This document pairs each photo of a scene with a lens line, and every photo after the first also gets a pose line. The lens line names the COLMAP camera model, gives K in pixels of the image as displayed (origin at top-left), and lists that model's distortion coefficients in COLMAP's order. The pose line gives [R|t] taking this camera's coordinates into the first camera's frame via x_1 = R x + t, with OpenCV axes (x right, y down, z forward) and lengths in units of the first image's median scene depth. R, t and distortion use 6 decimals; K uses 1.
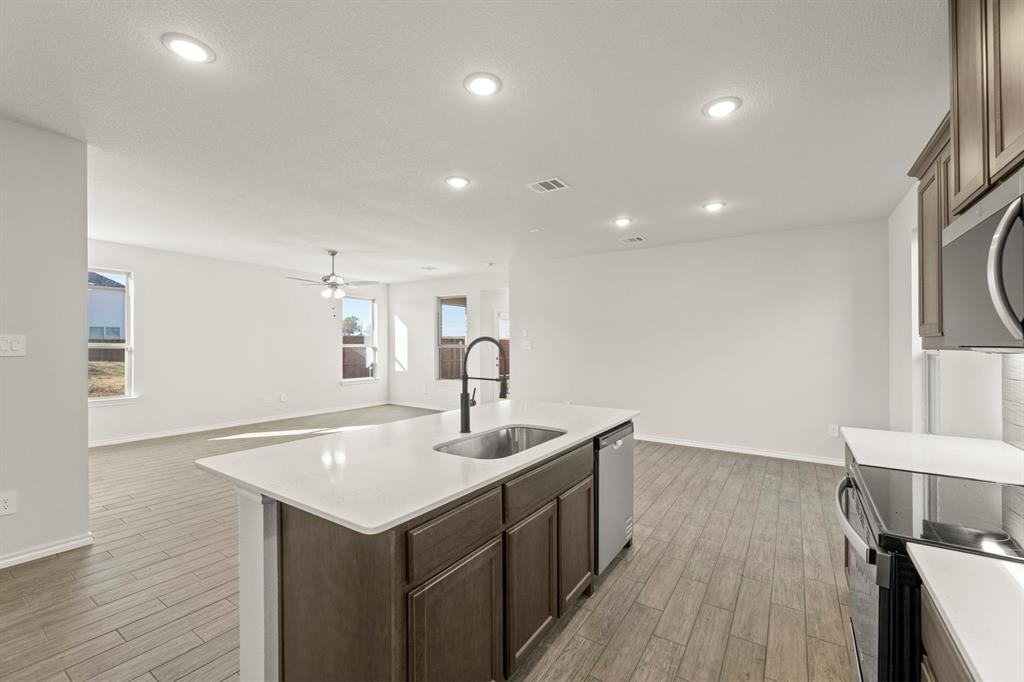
lens RADIAL K [[417.8, 0, 515.0], [0, 417.8, 335.7], [0, 0, 1]] dist [0.001471, -0.000511]
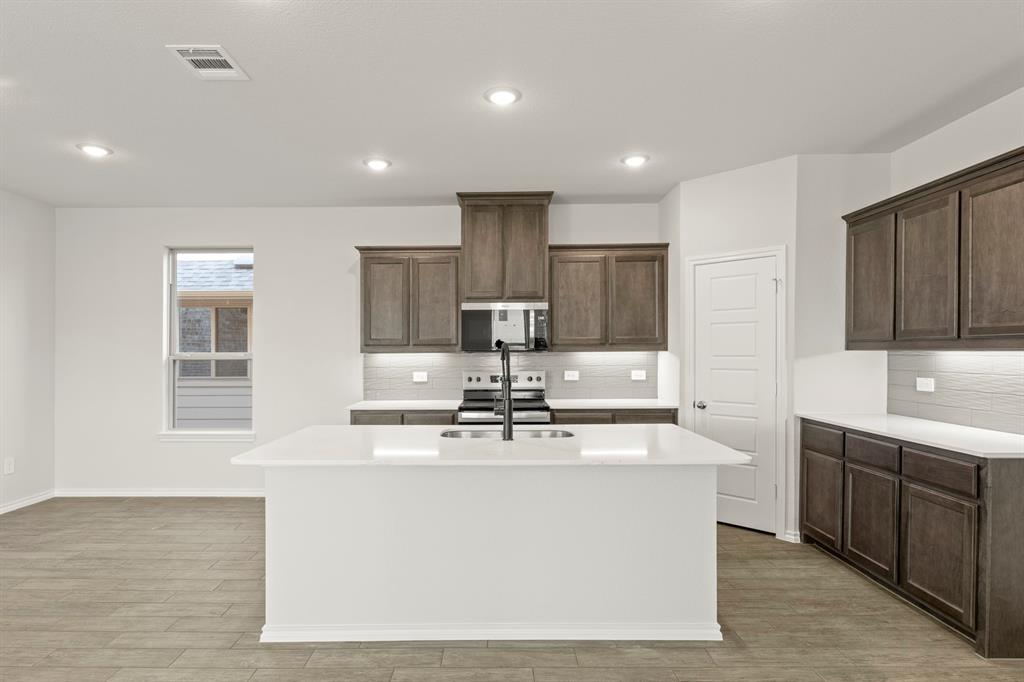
lens RADIAL K [[542.7, 0, 497.1], [0, 542.7, 360.6], [0, 0, 1]] dist [-0.000318, -0.001830]
pose [[-0.547190, -0.013213, 0.836904, -0.413876], [-0.016498, 0.999851, 0.004999, 0.015175], [-0.836846, -0.011072, -0.547327, 0.624871]]
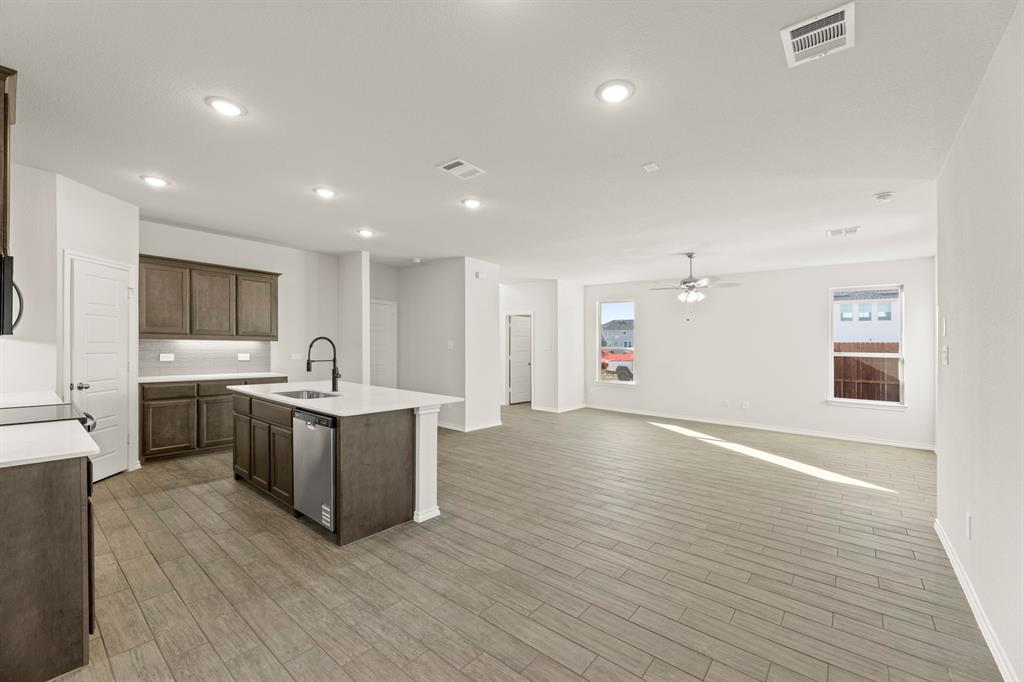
lens RADIAL K [[412.5, 0, 521.8], [0, 412.5, 348.0], [0, 0, 1]] dist [0.001244, 0.000421]
pose [[-0.088567, 0.001998, -0.996068, 0.558861], [-0.000014, 0.999998, 0.002007, 0.015930], [0.996070, 0.000192, -0.088567, 0.700701]]
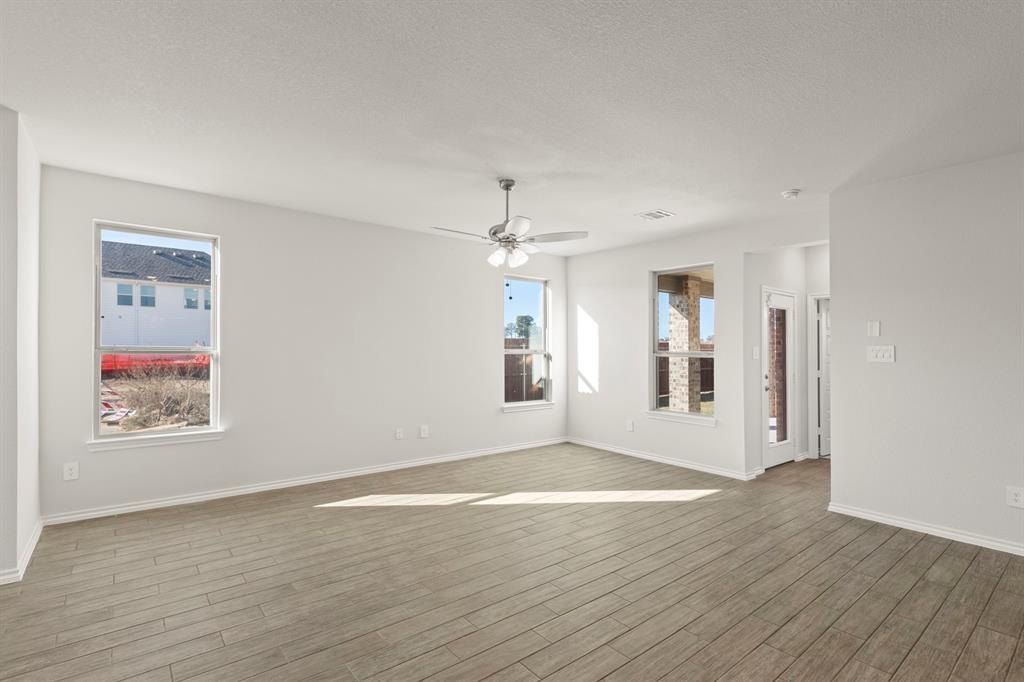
lens RADIAL K [[495.9, 0, 516.7], [0, 495.9, 339.4], [0, 0, 1]] dist [0.018332, 0.000135]
pose [[0.952628, 0.000187, -0.304139, -0.225939], [-0.000327, 1.000000, -0.000409, 0.007046], [0.304139, 0.000489, 0.952627, 0.382678]]
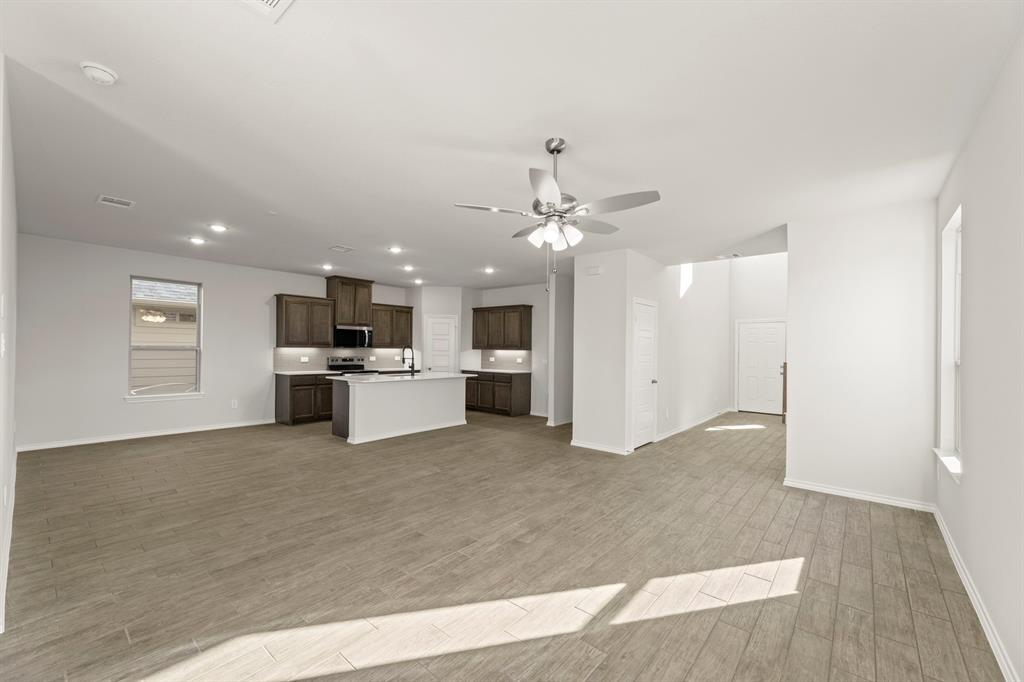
lens RADIAL K [[412.5, 0, 513.0], [0, 412.5, 350.1], [0, 0, 1]] dist [0.001244, 0.000421]
pose [[-0.992911, -0.017284, 0.117594, -0.443285], [-0.019716, 0.999615, -0.019543, 0.029090], [-0.117211, -0.021723, -0.992869, 1.453692]]
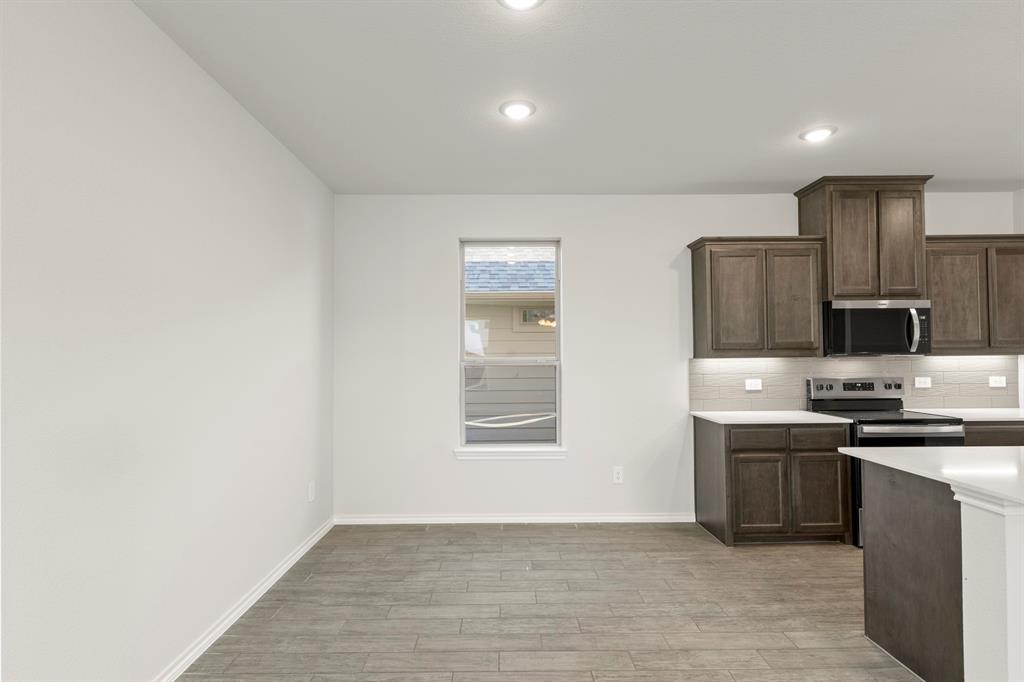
lens RADIAL K [[521.9, 0, 509.2], [0, 521.9, 347.4], [0, 0, 1]] dist [0.003837, -0.002248]
pose [[-0.562797, 0.011549, 0.826514, -0.057110], [-0.013135, 0.999651, -0.022912, 0.016342], [-0.826491, -0.023751, -0.562449, 0.939621]]
